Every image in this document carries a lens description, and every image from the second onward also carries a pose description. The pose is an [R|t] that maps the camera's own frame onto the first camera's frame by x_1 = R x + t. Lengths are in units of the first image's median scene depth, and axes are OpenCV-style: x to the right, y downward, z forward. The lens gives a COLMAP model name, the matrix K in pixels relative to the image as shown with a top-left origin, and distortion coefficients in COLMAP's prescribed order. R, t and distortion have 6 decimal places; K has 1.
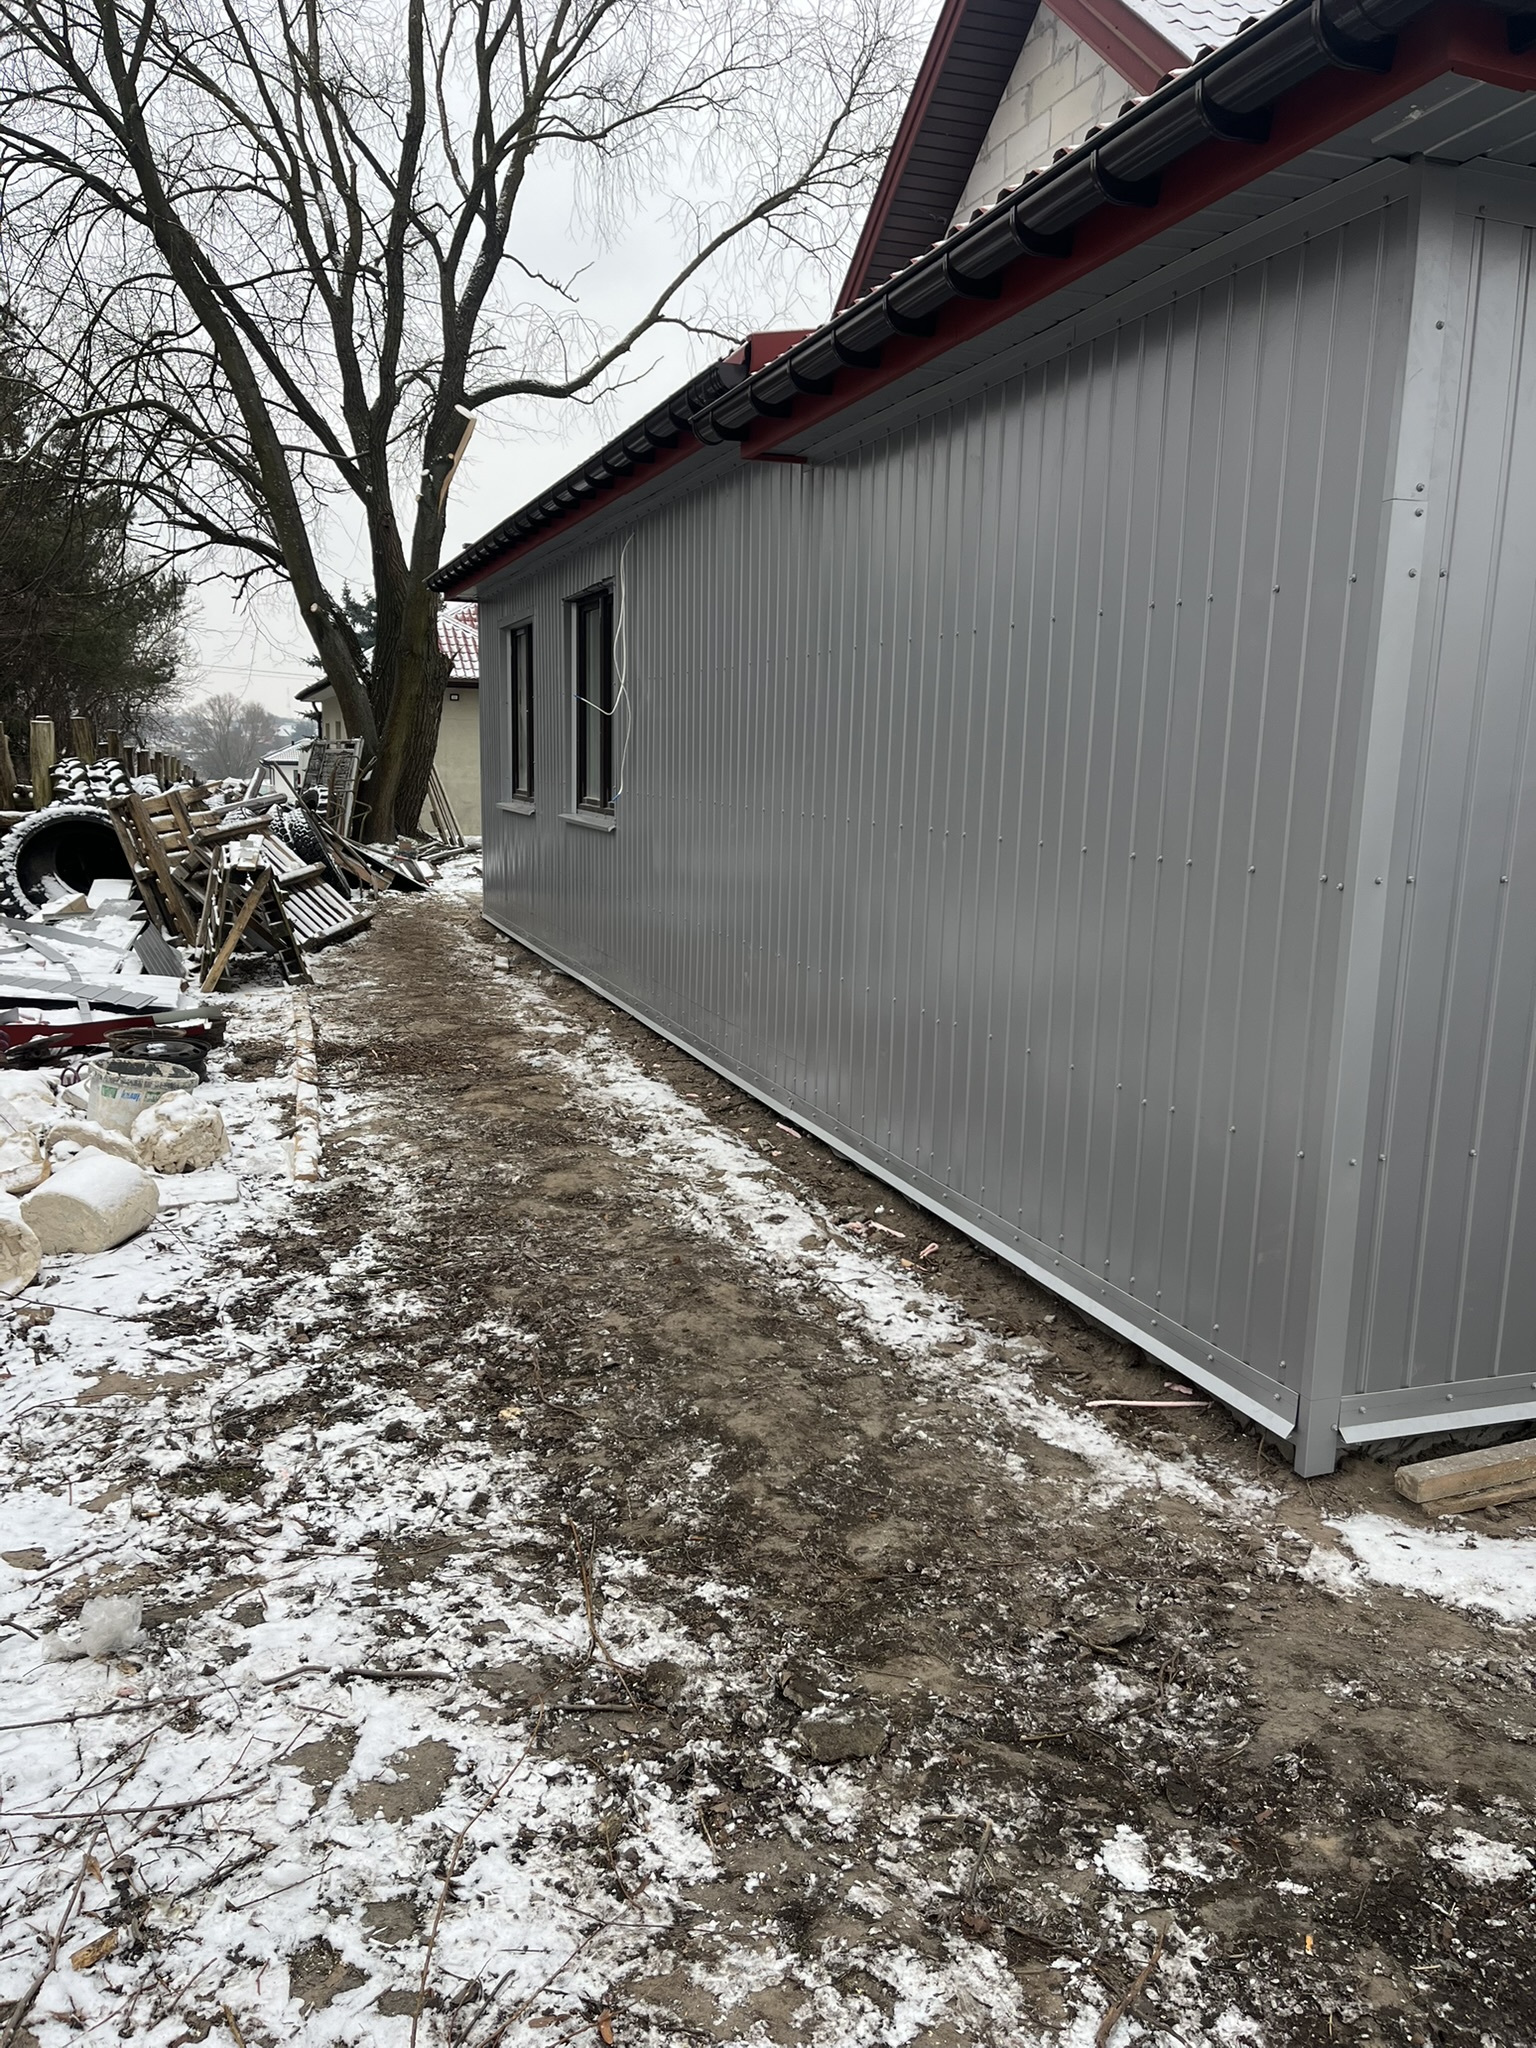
lens RADIAL K [[1538.0, 0, 740.1], [0, 1538.0, 1021.5], [0, 0, 1]] dist [0.086738, -0.120773]
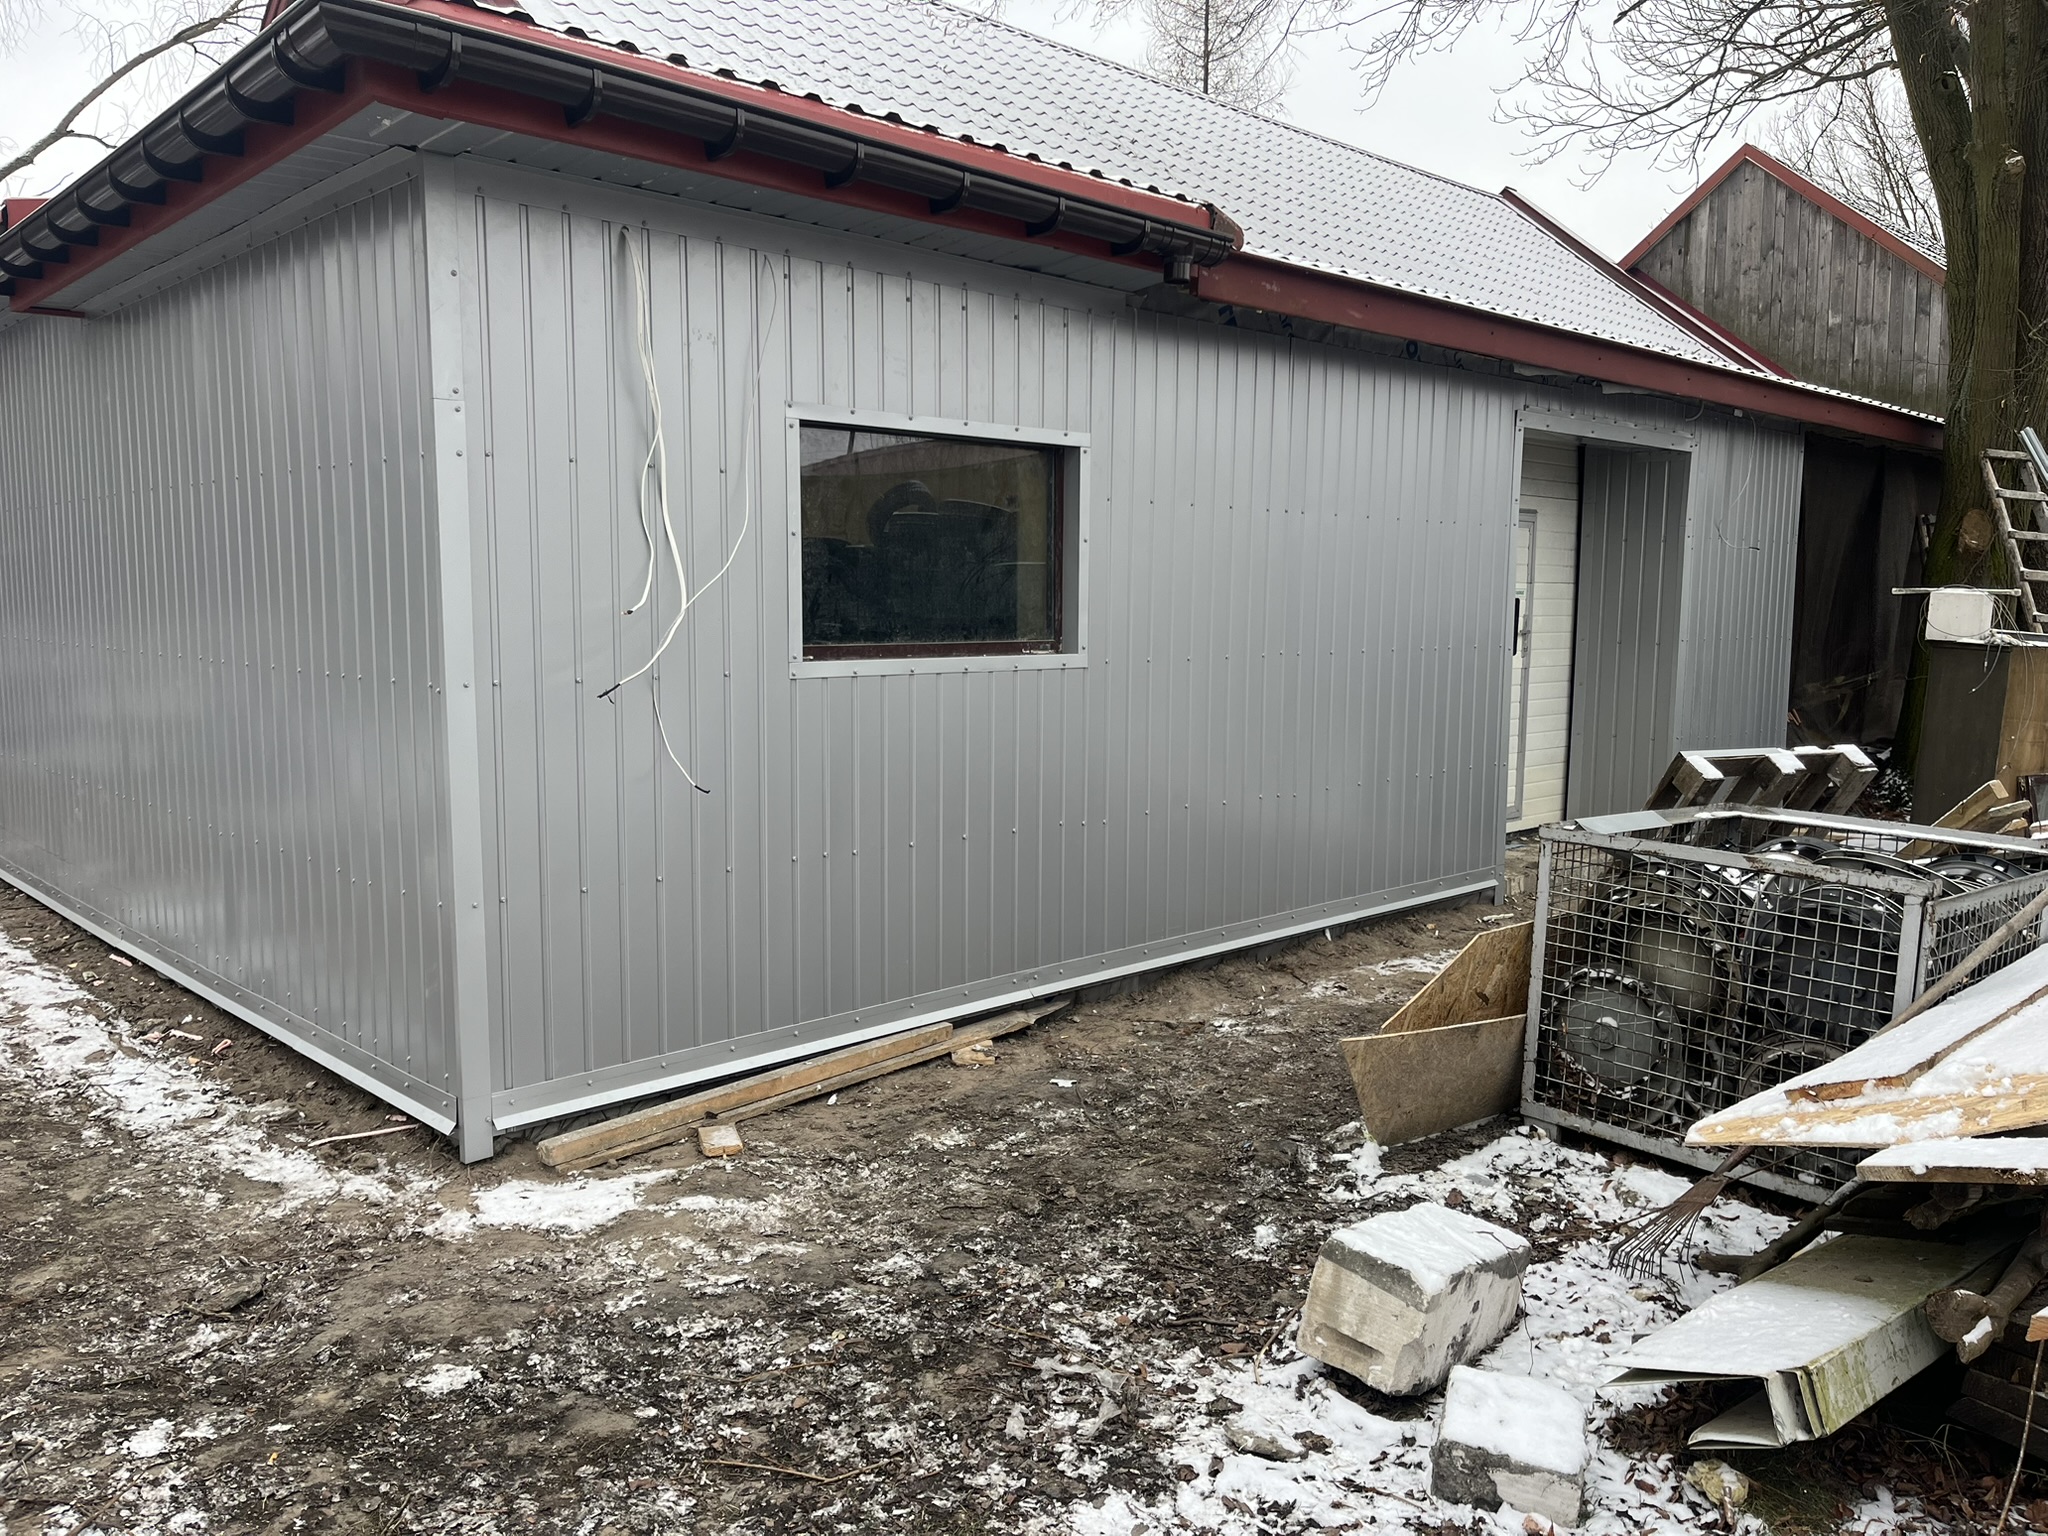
lens RADIAL K [[1538.0, 0, 1022.1], [0, 1538.0, 758.1], [0, 0, 1]] dist [0.086738, -0.120773]
pose [[0.902866, -0.061829, 0.425453, 0.235955], [0.087234, 0.995365, -0.040471, 0.054592], [-0.420979, 0.073654, 0.904075, -0.314917]]
